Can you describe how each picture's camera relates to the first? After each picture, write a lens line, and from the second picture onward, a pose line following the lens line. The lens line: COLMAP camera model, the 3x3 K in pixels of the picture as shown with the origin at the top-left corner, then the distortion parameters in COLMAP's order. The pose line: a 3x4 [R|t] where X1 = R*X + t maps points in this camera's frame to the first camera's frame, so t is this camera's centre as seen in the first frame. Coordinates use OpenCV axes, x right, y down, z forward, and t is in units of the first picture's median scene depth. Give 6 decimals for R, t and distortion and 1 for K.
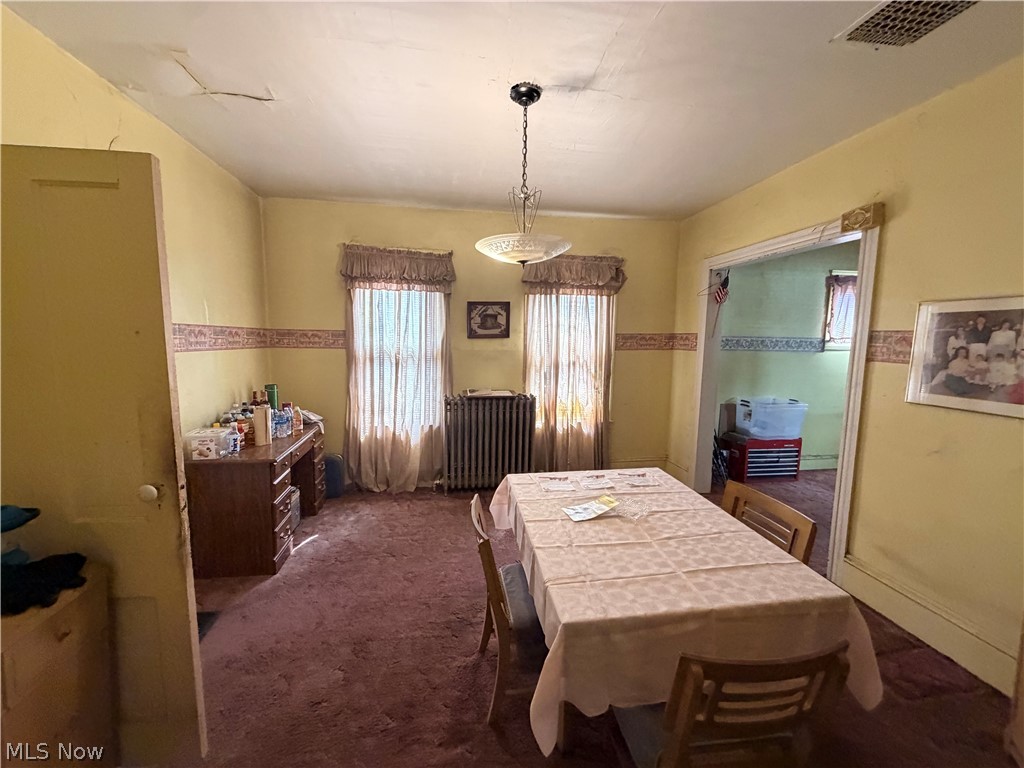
lens RADIAL K [[413.0, 0, 512.0], [0, 413.0, 384.0], [0, 0, 1]] dist [-0.009280, -0.000057]
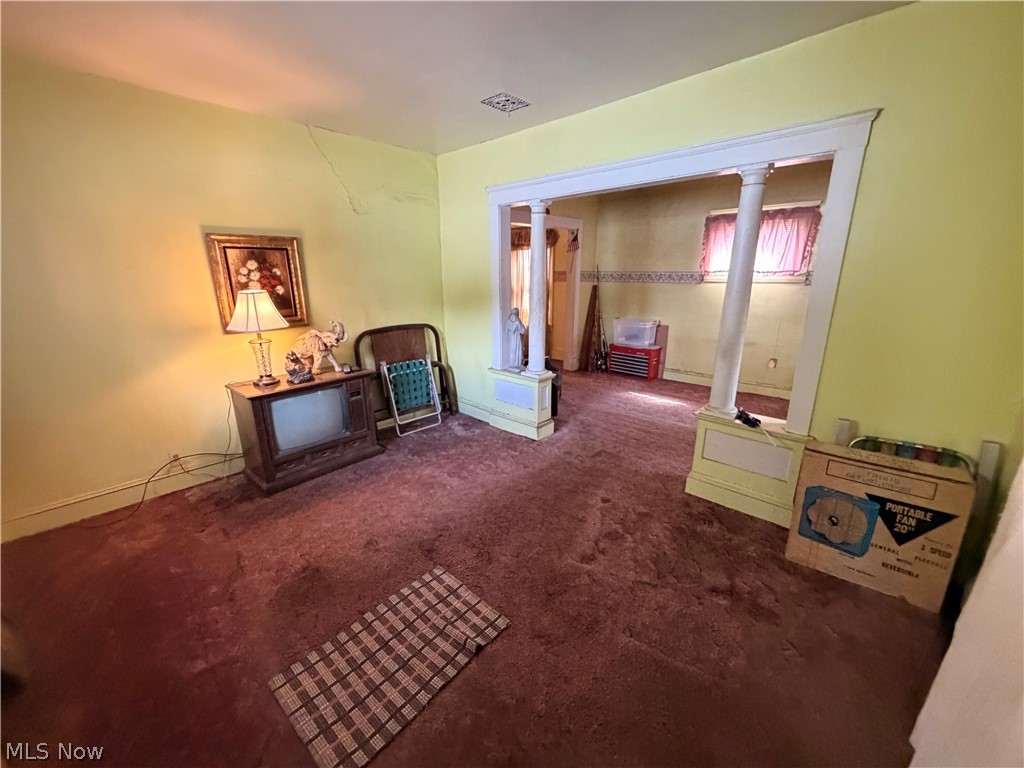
lens RADIAL K [[413.0, 0, 512.0], [0, 413.0, 384.0], [0, 0, 1]] dist [-0.009280, -0.000057]
pose [[0.641081, 0.183511, -0.745211, 1.363663], [-0.071936, 0.981086, 0.179712, 0.031781], [0.764095, -0.061602, 0.642156, -0.201824]]
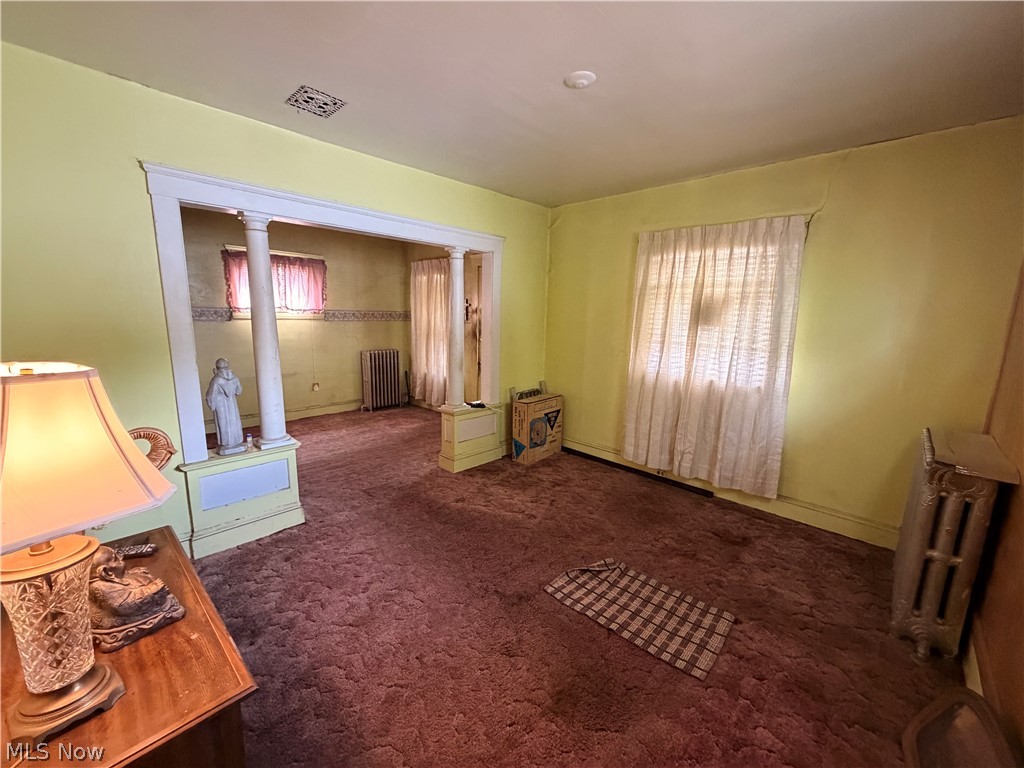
lens RADIAL K [[405.0, 0, 512.0], [0, 405.0, 384.0], [0, 0, 1]] dist [0.000770, 0.000034]
pose [[0.775520, -0.104412, 0.622629, 0.678298], [0.059948, 0.993952, 0.092013, 0.035965], [-0.628471, -0.034033, 0.777088, -0.322891]]
